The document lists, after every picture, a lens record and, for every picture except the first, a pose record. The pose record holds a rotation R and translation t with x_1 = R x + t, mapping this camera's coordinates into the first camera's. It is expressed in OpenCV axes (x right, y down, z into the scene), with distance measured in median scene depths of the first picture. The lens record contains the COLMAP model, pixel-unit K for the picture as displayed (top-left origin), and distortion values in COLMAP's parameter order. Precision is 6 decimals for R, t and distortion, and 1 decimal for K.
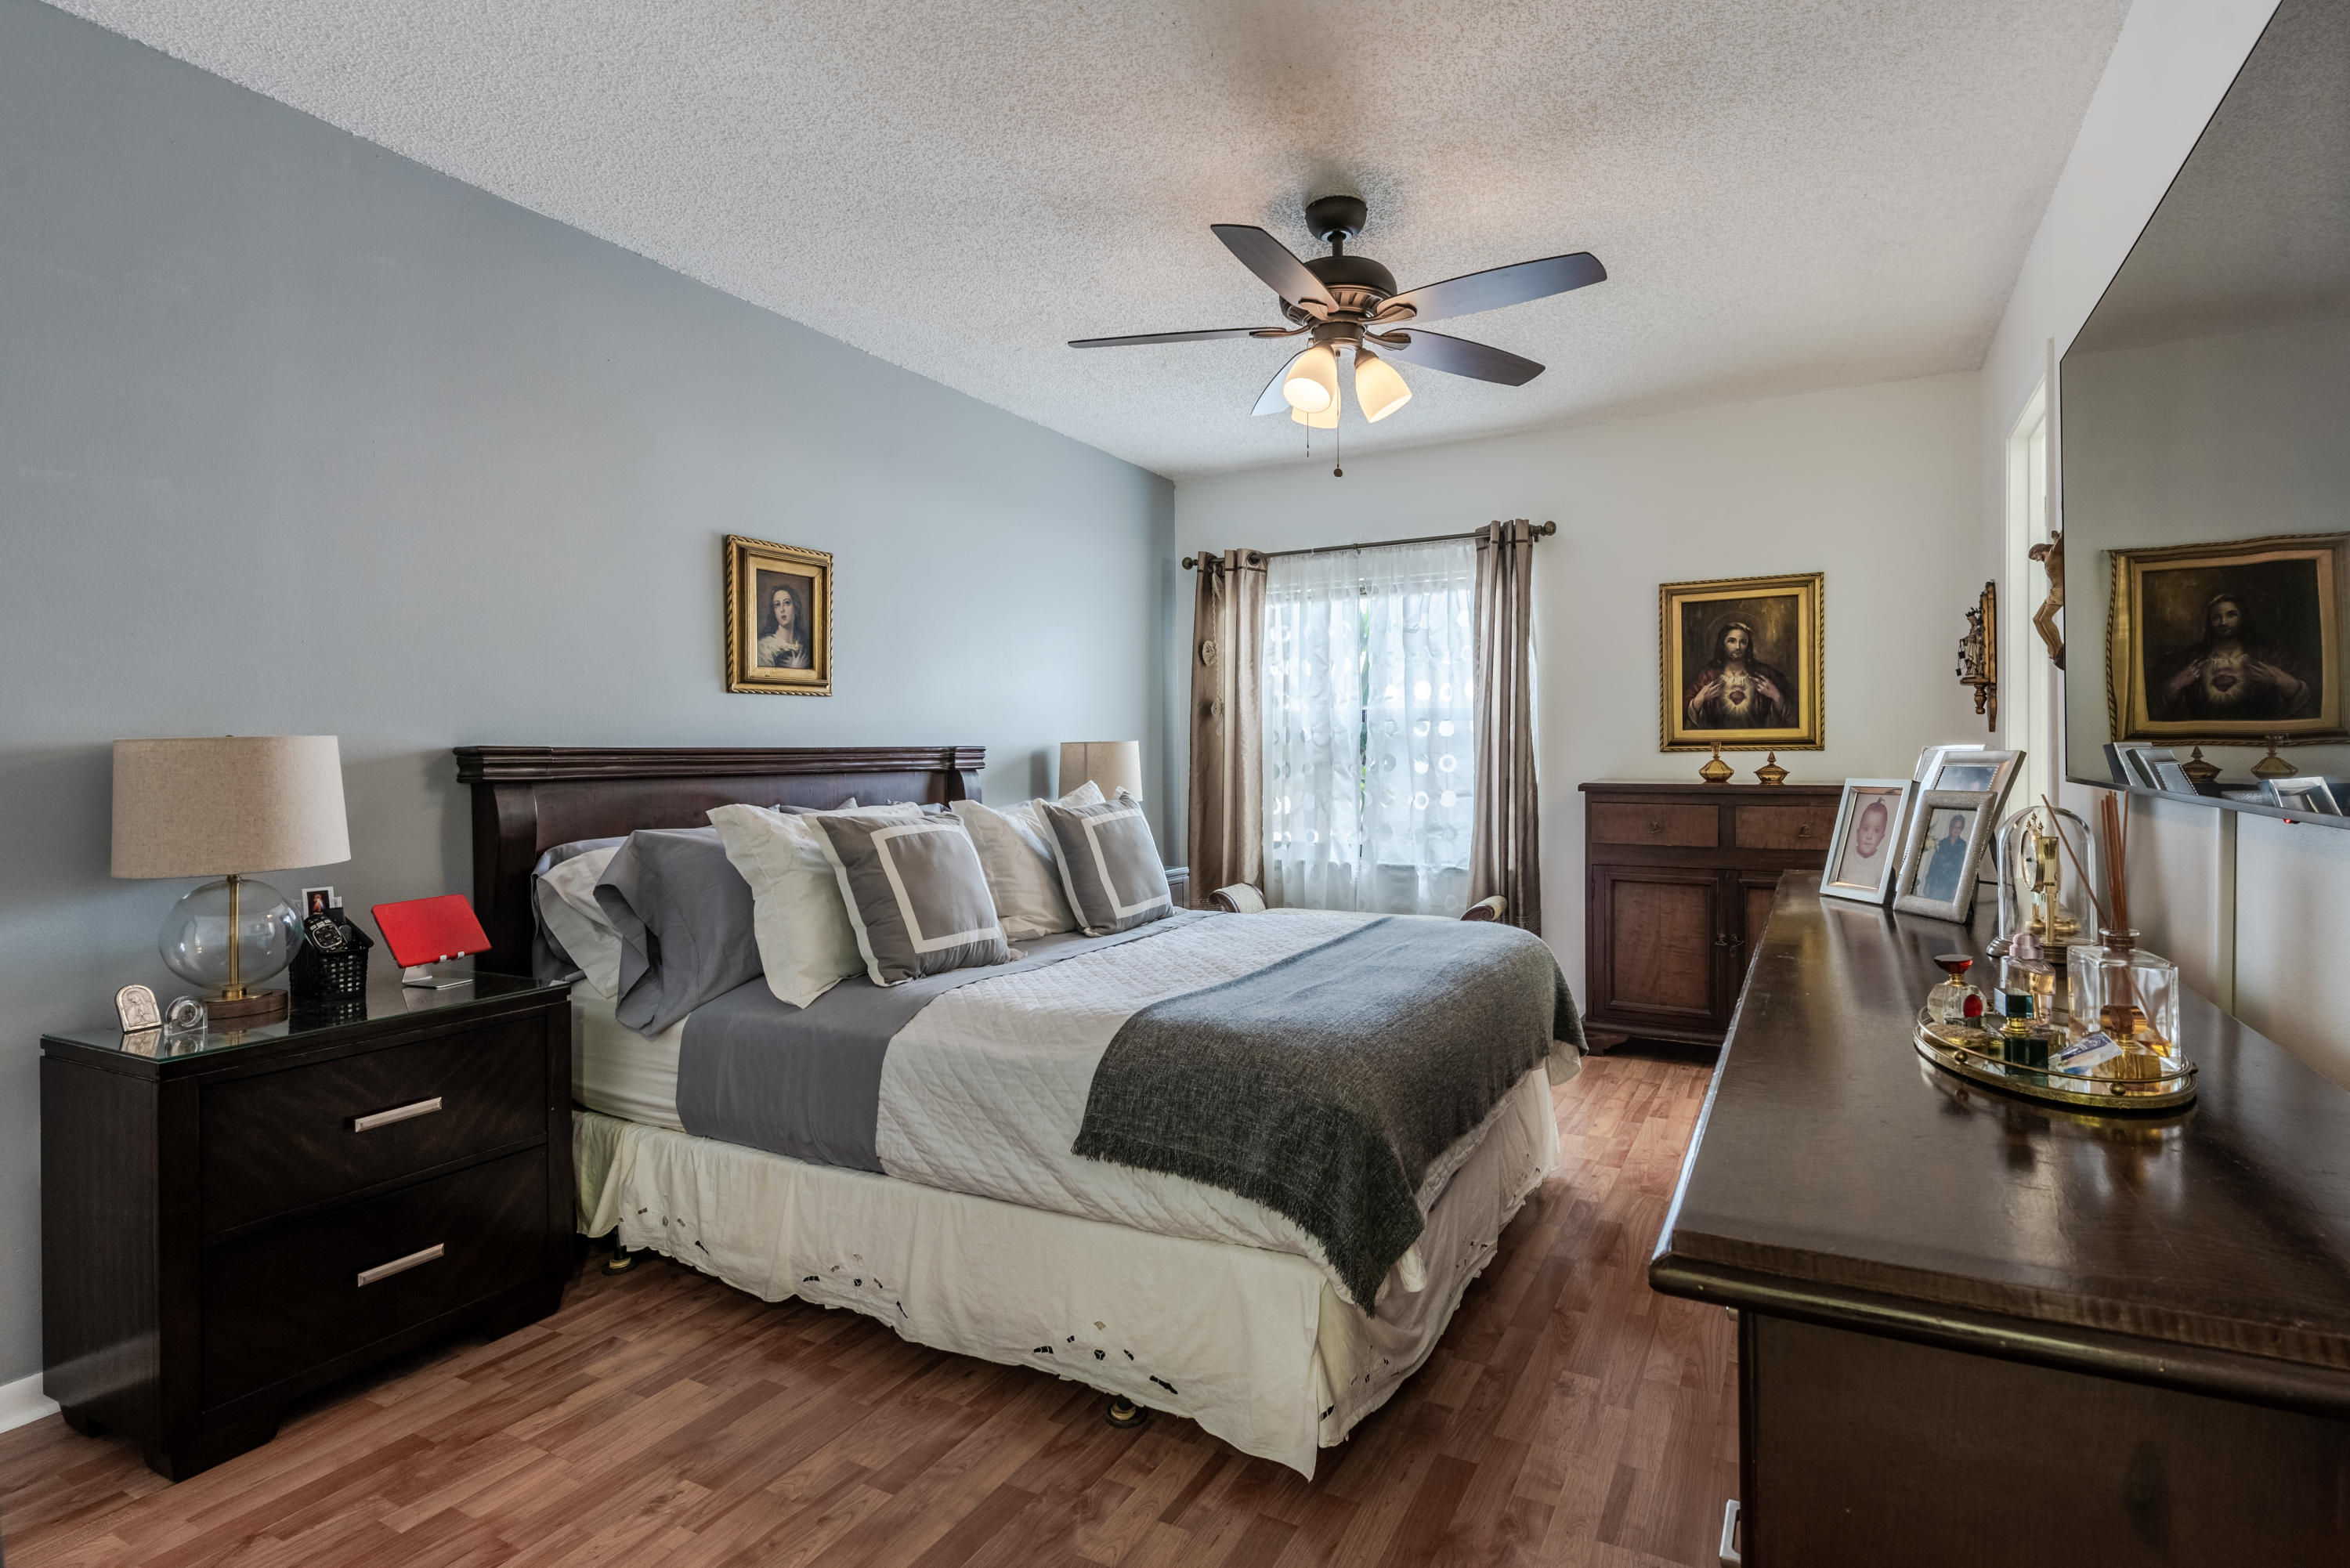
lens RADIAL K [[1146.1, 0, 1159.6], [0, 1146.1, 763.5], [0, 0, 1]] dist [-0.000351, -0.001607]
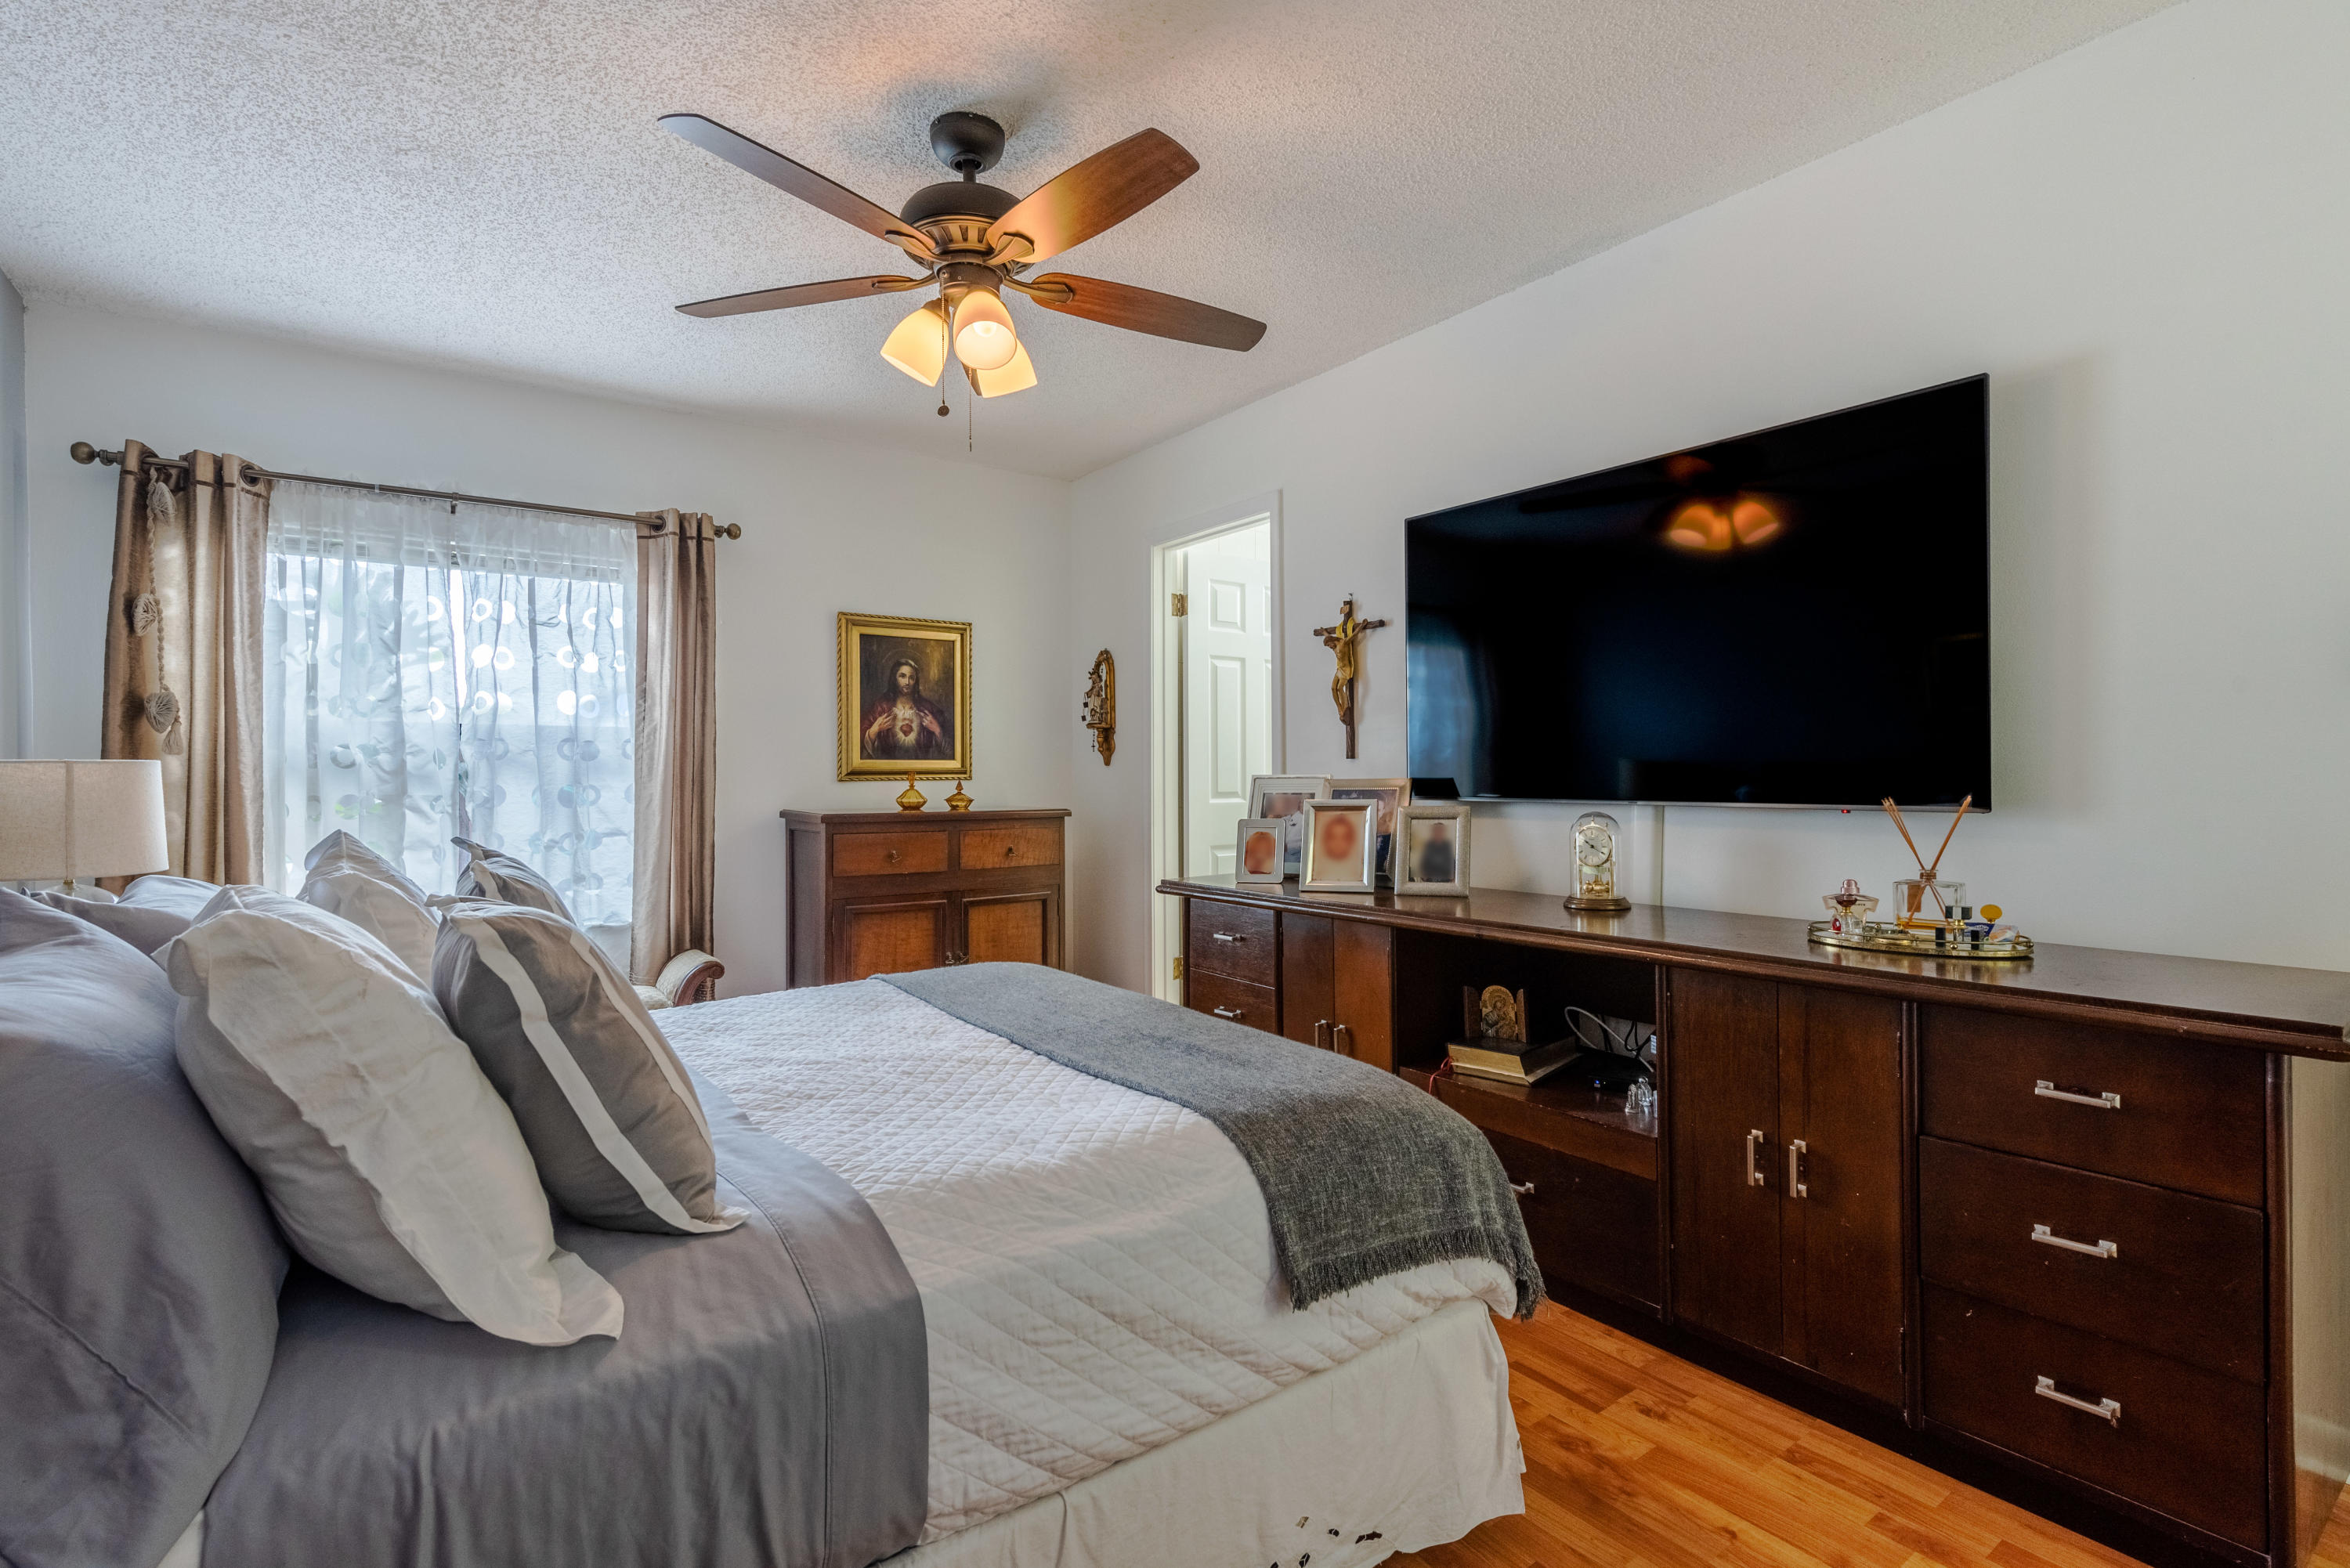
lens RADIAL K [[1131.1, 0, 1191.6], [0, 1131.1, 791.3], [0, 0, 1]] dist [0.023091, -0.012537]
pose [[0.415274, -0.006903, 0.909670, -0.339226], [0.010407, 0.999942, 0.002837, -0.001229], [-0.909637, 0.008289, 0.415321, 0.326666]]
